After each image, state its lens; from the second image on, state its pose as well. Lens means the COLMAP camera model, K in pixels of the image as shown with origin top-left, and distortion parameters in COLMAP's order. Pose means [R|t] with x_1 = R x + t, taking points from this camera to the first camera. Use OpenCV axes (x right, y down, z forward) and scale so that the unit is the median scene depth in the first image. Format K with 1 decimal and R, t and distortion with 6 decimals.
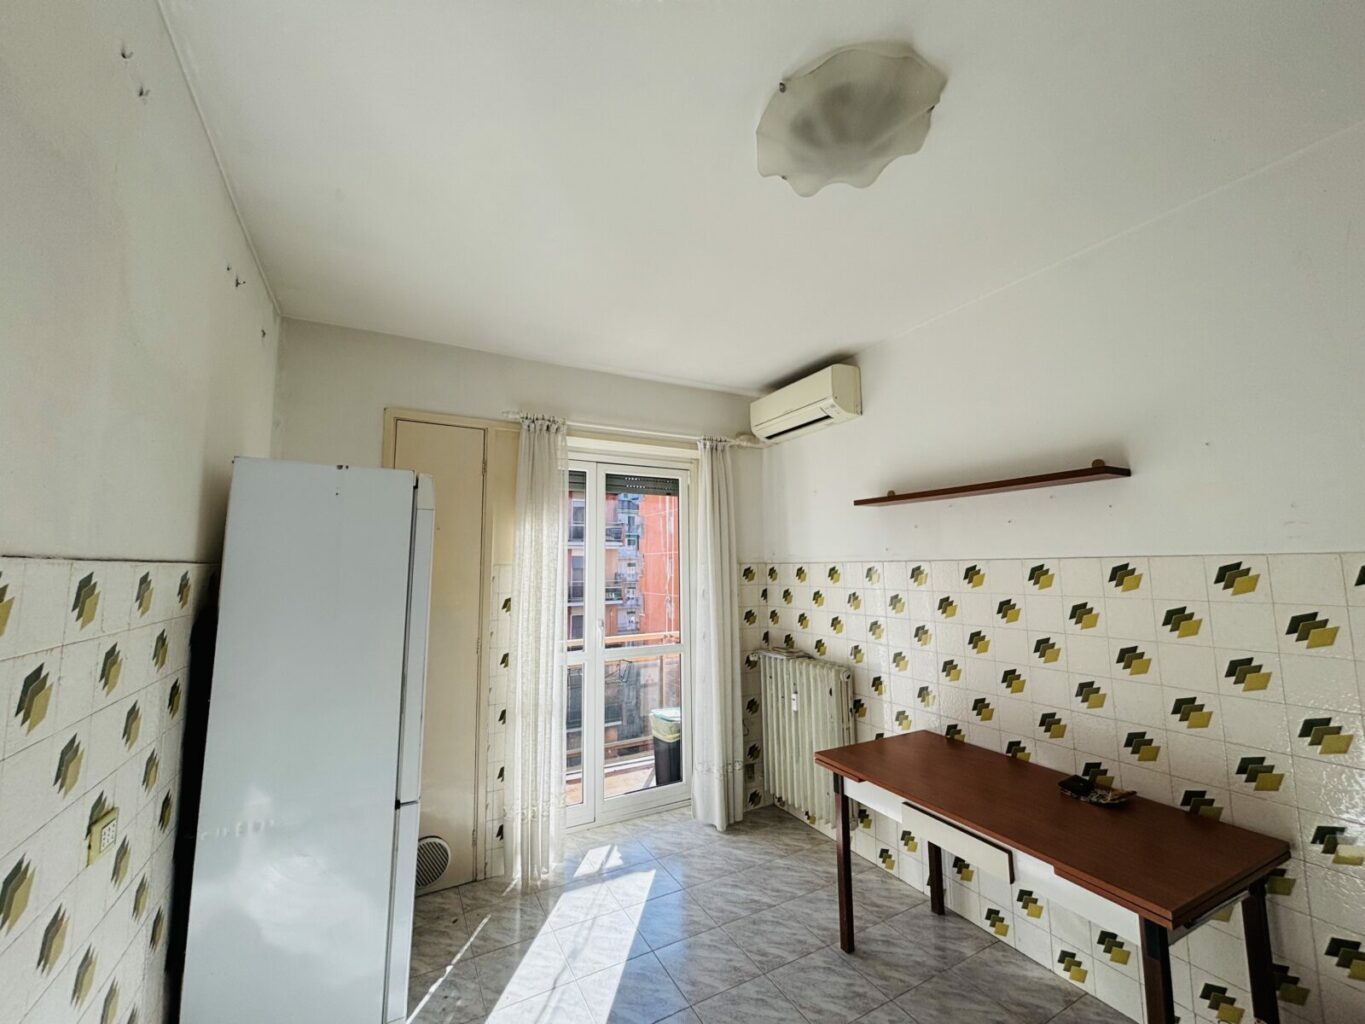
lens RADIAL K [[548.0, 0, 679.5], [0, 548.0, 507.2], [0, 0, 1]] dist [0.001707, -0.000593]
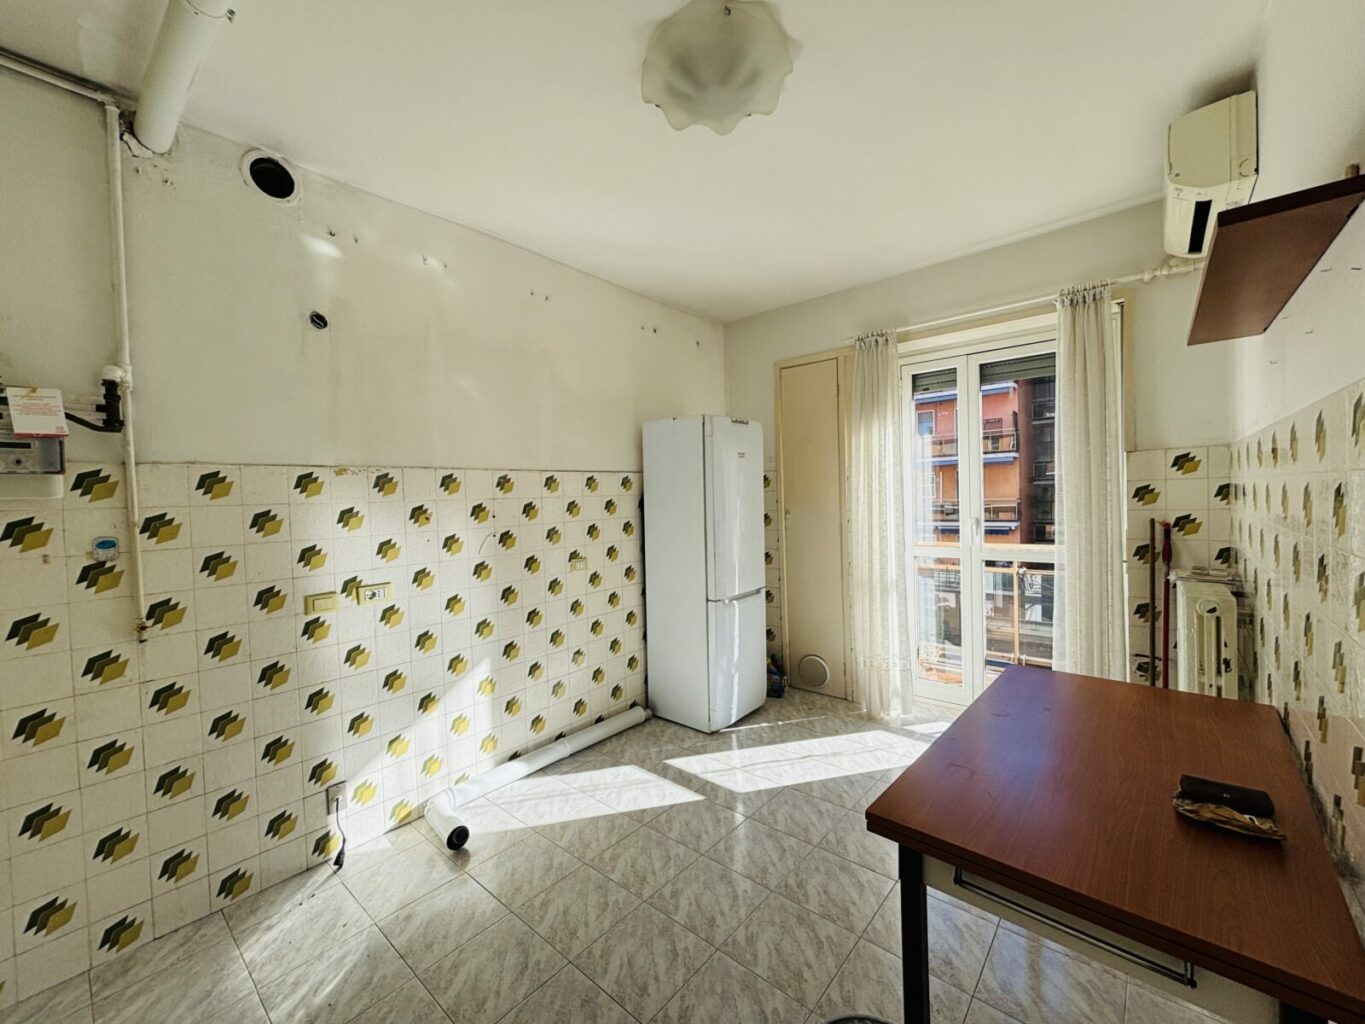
lens RADIAL K [[548.0, 0, 680.9], [0, 548.0, 508.4], [0, 0, 1]] dist [0.001707, -0.000593]
pose [[0.343867, 0.023919, -0.938714, 0.667413], [0.128390, 0.989090, 0.072234, 0.056824], [0.930200, -0.145360, 0.337045, 0.204068]]
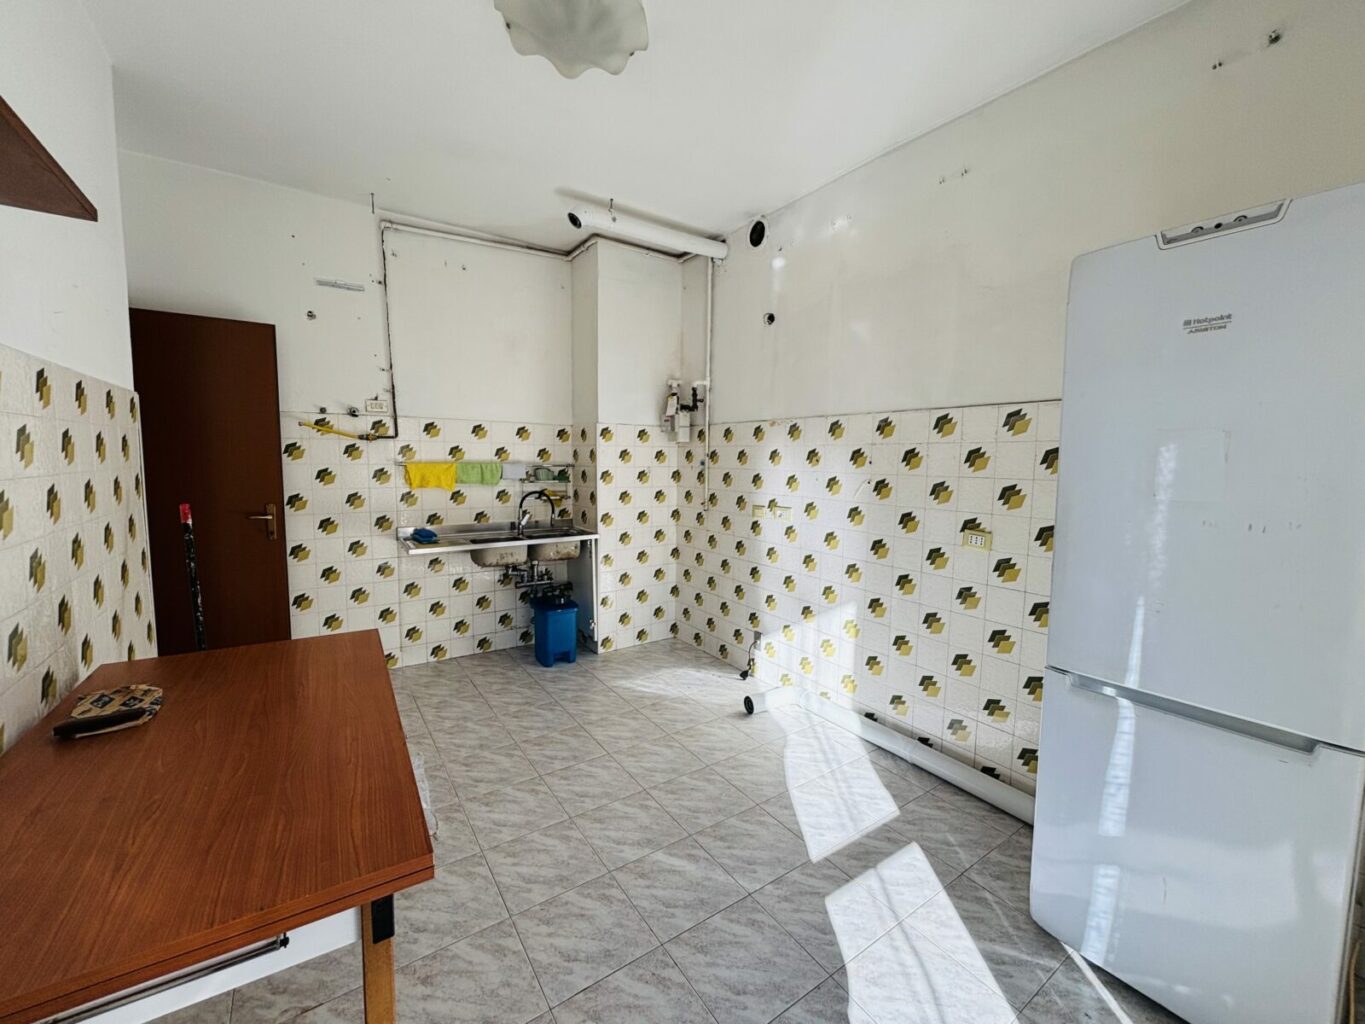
lens RADIAL K [[548.0, 0, 688.2], [0, 548.0, 509.9], [0, 0, 1]] dist [0.001707, -0.000593]
pose [[-0.995426, 0.009133, -0.095098, 0.079507], [0.010479, 0.999852, -0.013669, 0.180394], [0.094959, -0.014604, -0.995374, 1.060358]]
